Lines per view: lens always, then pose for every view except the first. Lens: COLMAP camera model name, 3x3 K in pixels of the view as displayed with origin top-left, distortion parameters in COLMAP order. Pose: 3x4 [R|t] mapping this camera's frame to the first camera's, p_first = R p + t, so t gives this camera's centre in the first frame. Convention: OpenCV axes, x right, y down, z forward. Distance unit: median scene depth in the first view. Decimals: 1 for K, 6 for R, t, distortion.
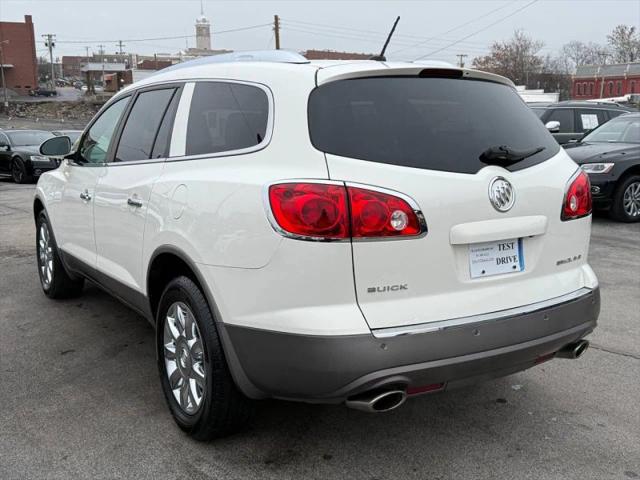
lens RADIAL K [[660.3, 0, 320.0], [0, 660.3, 240.0], [0, 0, 1]] dist [0.152308, -0.303856]
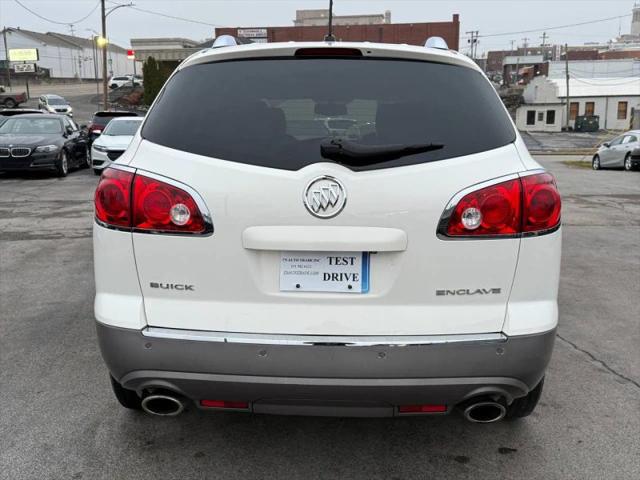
lens RADIAL K [[660.3, 0, 320.0], [0, 660.3, 240.0], [0, 0, 1]] dist [0.152308, -0.303856]
pose [[0.826500, 0.109818, -0.552121, 0.610560], [-0.104317, 0.993678, 0.041487, -0.040688], [0.553186, 0.023307, 0.832732, 0.259632]]
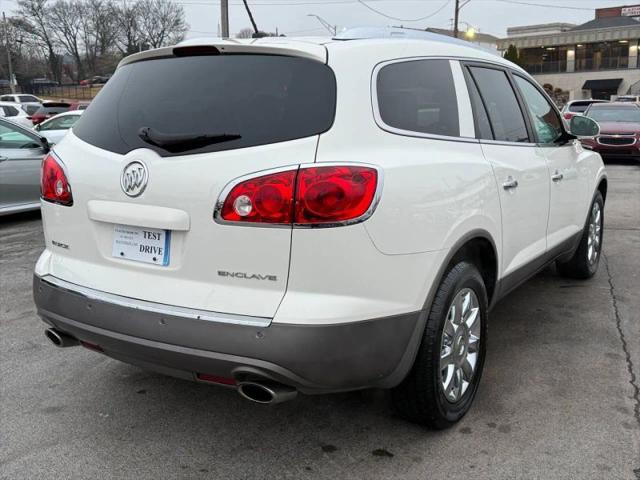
lens RADIAL K [[660.3, 0, 320.0], [0, 660.3, 240.0], [0, 0, 1]] dist [0.152308, -0.303856]
pose [[0.423898, 0.178269, -0.887993, 1.048915], [-0.149911, 0.980725, 0.125323, -0.118537], [0.893218, 0.079995, 0.442451, 0.687232]]
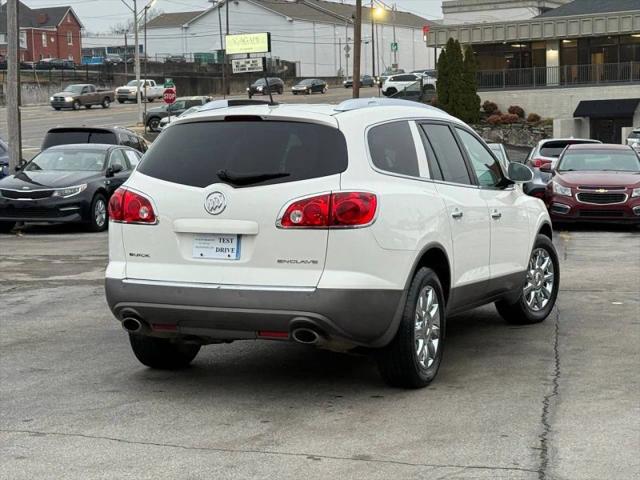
lens RADIAL K [[1345.6, 0, 320.0], [0, 1345.6, 240.0], [0, 0, 1]] dist [0.071539, 0.509901]
pose [[0.573112, 0.062648, -0.817079, 2.338244], [-0.140442, 0.989831, -0.022615, 0.038756], [0.807353, 0.127713, 0.576082, -0.409206]]
